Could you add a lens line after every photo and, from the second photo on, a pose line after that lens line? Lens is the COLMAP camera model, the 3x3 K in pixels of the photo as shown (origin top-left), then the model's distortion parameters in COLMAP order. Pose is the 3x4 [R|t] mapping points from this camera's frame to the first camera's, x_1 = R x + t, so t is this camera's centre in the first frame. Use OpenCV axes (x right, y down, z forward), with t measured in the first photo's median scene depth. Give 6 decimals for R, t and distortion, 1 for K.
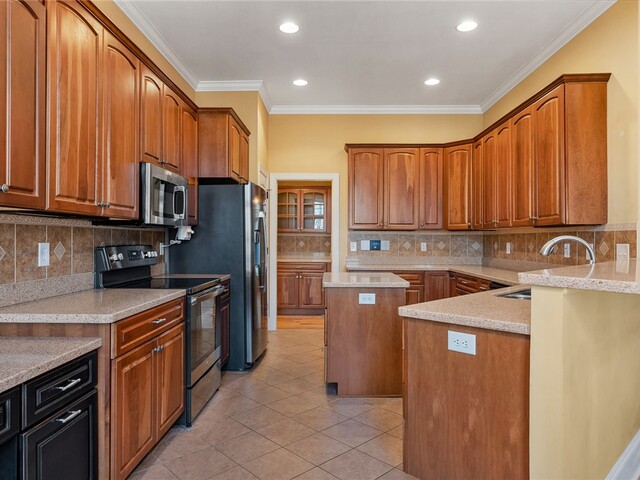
lens RADIAL K [[428.7, 0, 320.4], [0, 428.7, 239.4], [0, 0, 1]] dist [-0.010175, -0.002671]
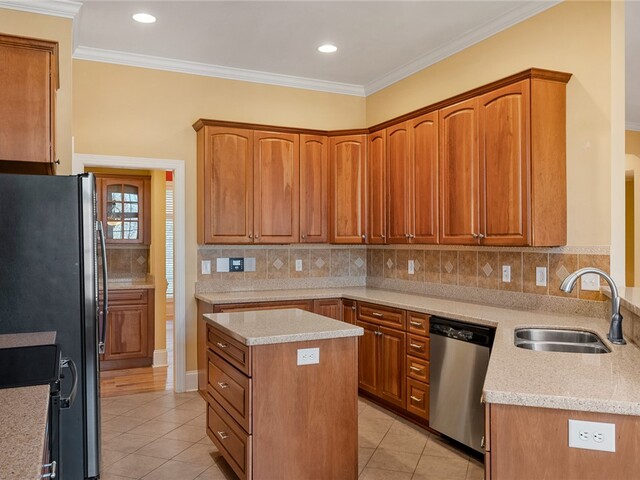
lens RADIAL K [[544.4, 0, 321.2], [0, 544.4, 240.0], [0, 0, 1]] dist [-0.013915, 0.014991]
pose [[0.890782, -0.004165, 0.454412, -0.265597], [0.003540, 0.999991, 0.002227, -0.048754], [-0.454417, -0.000375, 0.890789, 0.220809]]
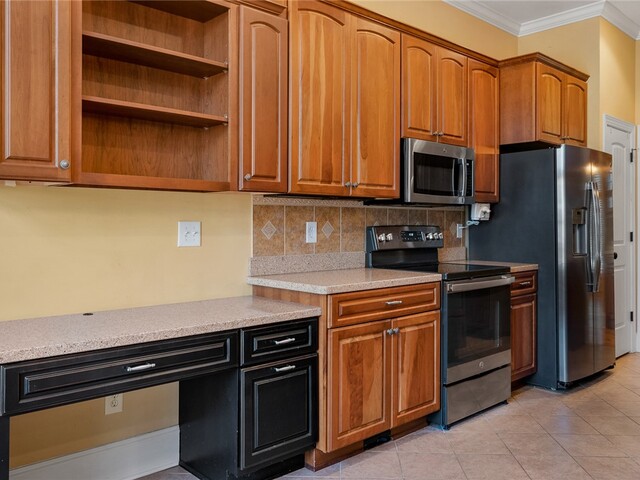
lens RADIAL K [[551.0, 0, 312.7], [0, 551.0, 218.6], [0, 0, 1]] dist [0.002714, -0.008504]
pose [[0.688896, -0.005343, -0.724841, 0.281984], [-0.000742, 0.999967, -0.008077, 0.007912], [0.724860, 0.006102, 0.688869, 0.004955]]
